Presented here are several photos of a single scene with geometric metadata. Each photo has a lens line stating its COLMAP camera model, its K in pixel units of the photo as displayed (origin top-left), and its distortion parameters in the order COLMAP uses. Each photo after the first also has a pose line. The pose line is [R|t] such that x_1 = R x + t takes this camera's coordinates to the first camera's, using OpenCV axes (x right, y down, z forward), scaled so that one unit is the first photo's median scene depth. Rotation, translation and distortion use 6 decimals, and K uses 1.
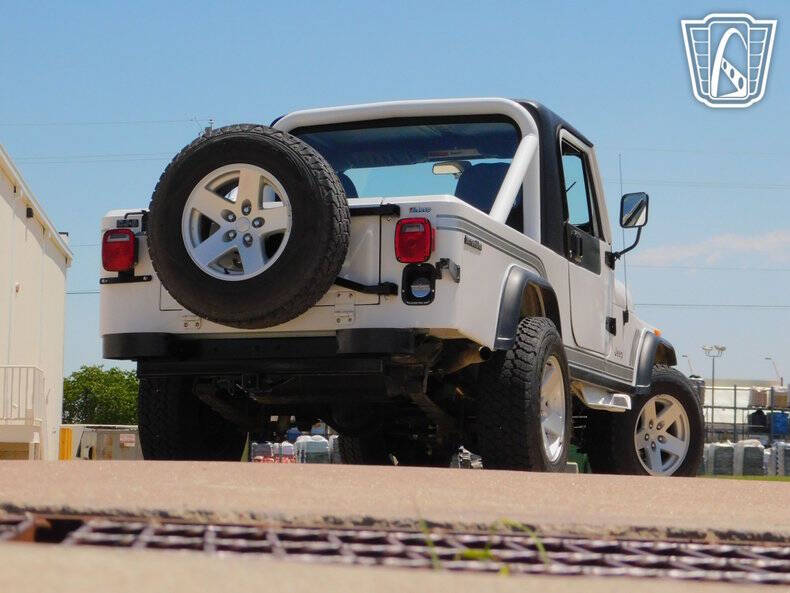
lens RADIAL K [[1907.0, 0, 395.0], [0, 1907.0, 296.5], [0, 0, 1]] dist [0.068483, -0.065766]
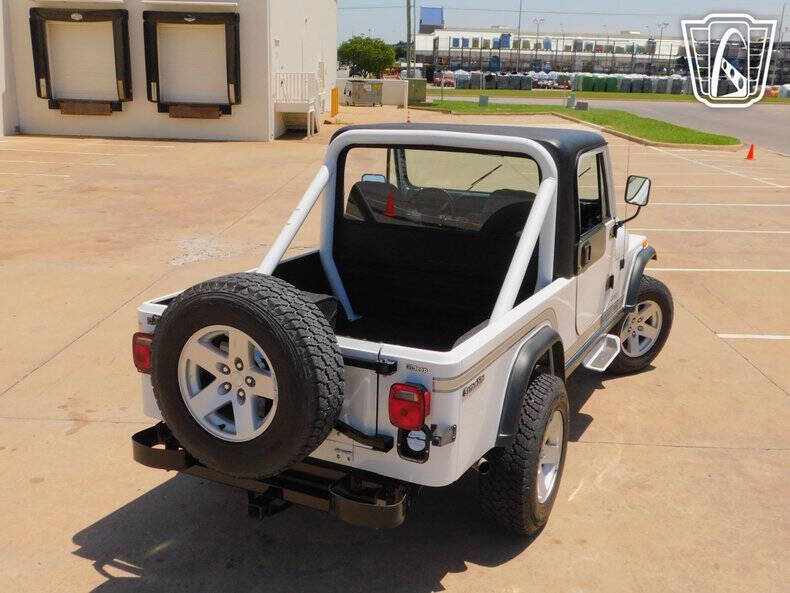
lens RADIAL K [[837.6, 0, 395.0], [0, 837.6, 296.5], [0, 0, 1]] dist [-0.007671, -0.005610]
pose [[0.991936, 0.042485, -0.119408, 0.050645], [0.002162, 0.936334, 0.351105, -0.225372], [0.126722, -0.348532, 0.928691, 0.608922]]
